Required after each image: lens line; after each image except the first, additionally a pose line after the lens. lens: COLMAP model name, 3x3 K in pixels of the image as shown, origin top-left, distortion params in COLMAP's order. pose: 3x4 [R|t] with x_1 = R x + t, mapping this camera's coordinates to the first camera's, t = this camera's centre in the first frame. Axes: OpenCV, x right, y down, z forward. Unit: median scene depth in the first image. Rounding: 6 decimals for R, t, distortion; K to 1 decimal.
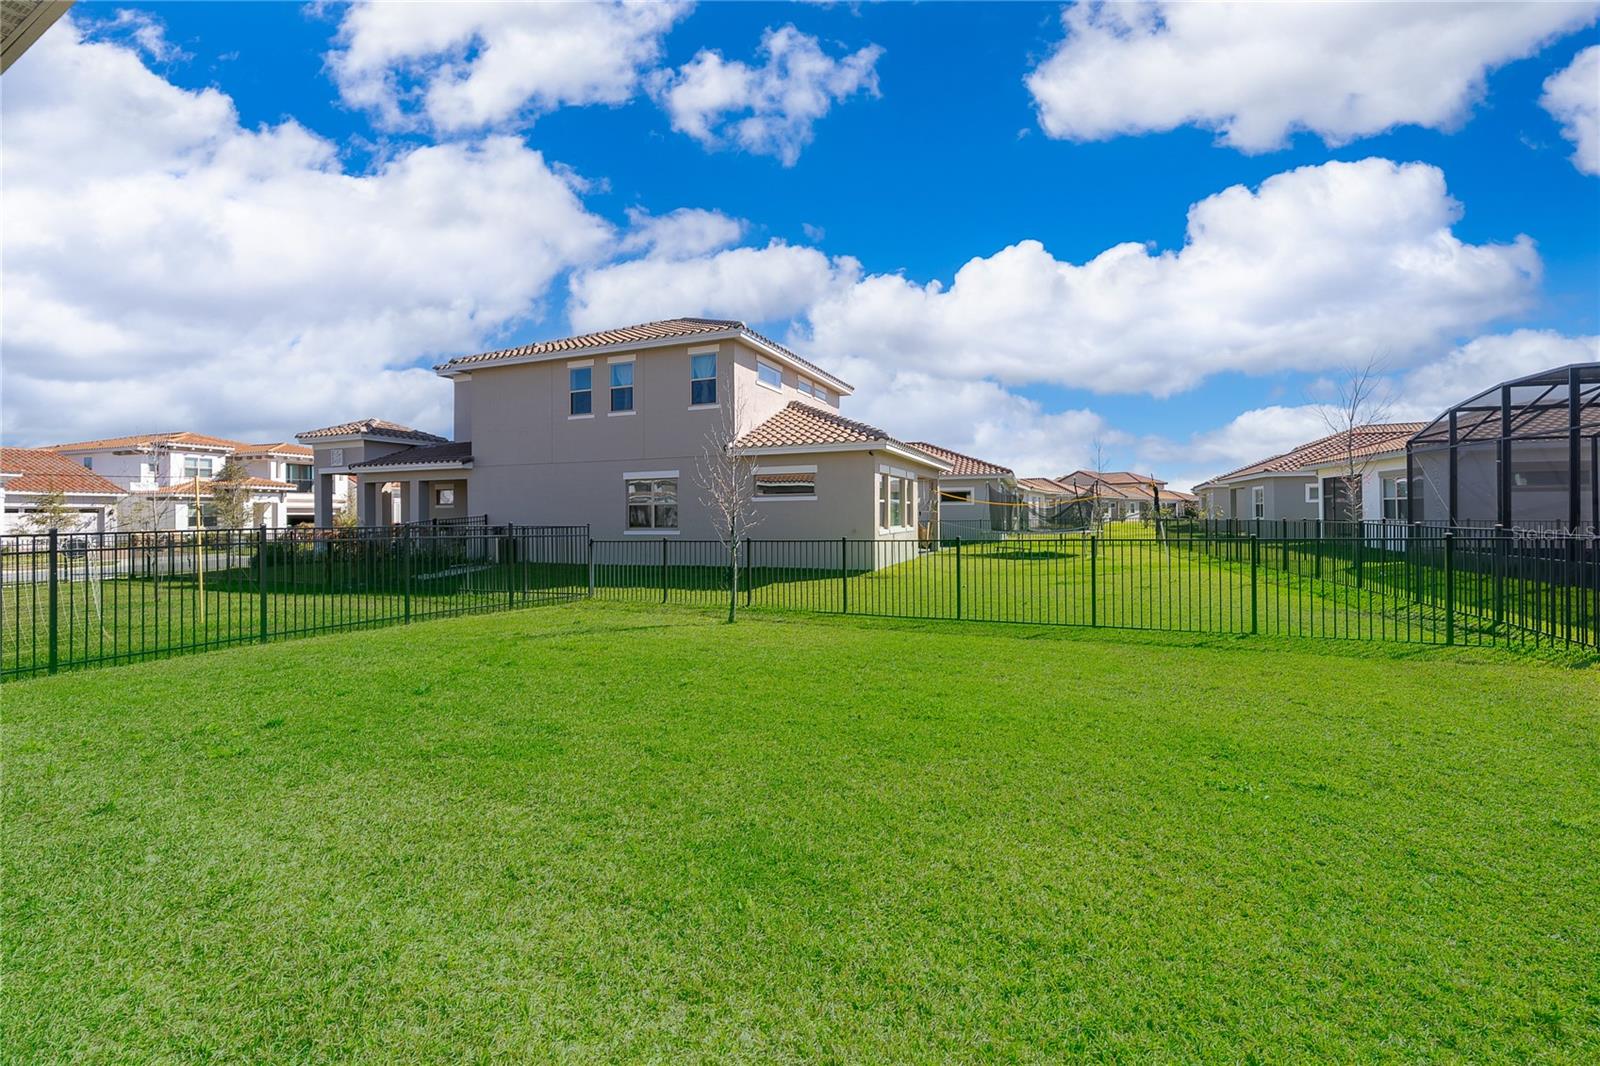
lens RADIAL K [[662.6, 0, 799.5], [0, 662.6, 515.7], [0, 0, 1]] dist [0.000818, 0.000149]
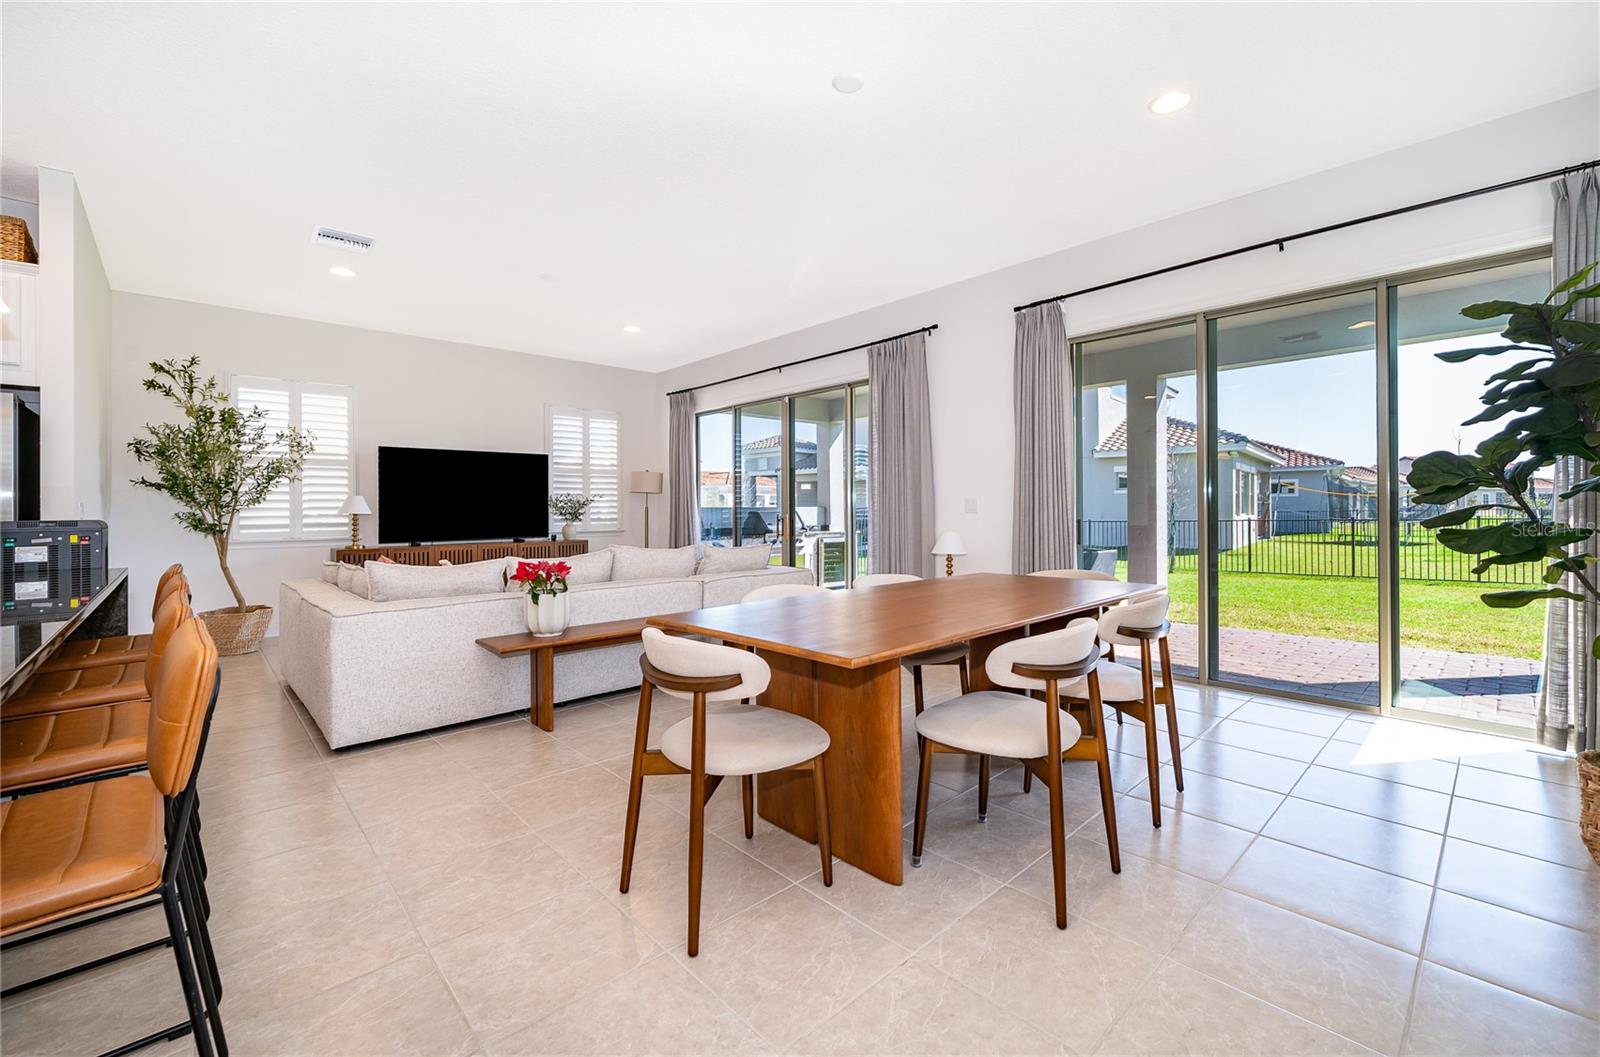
lens RADIAL K [[663.4, 0, 803.5], [0, 663.4, 507.3], [0, 0, 1]] dist [-0.002039, 0.000117]
pose [[0.945968, 0.000648, -0.324258, -0.177826], [-0.001501, 0.999996, -0.002382, 0.006816], [0.324255, 0.002740, 0.945966, -0.305096]]
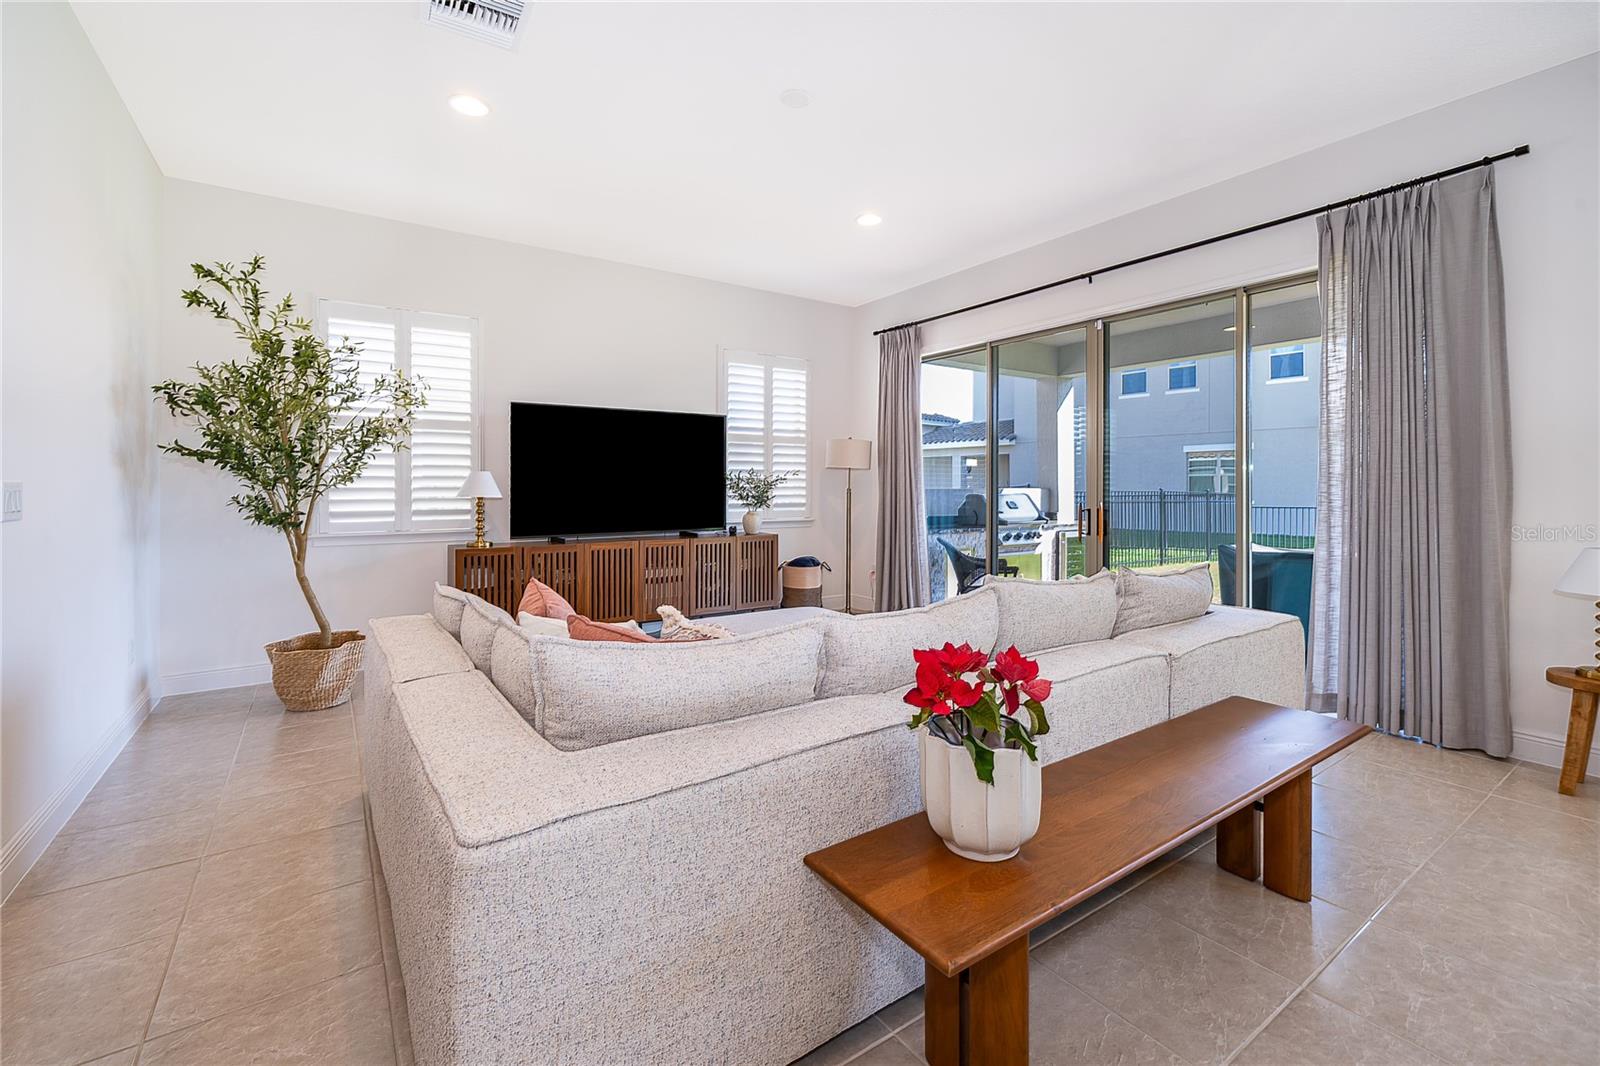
lens RADIAL K [[678.8, 0, 796.6], [0, 678.8, 485.6], [0, 0, 1]] dist [0.003360, 0.000242]
pose [[0.890014, 0.007945, -0.455863, -0.278890], [-0.009275, 0.999957, -0.000679, 0.004895], [0.455838, 0.004832, 0.890050, -0.233552]]
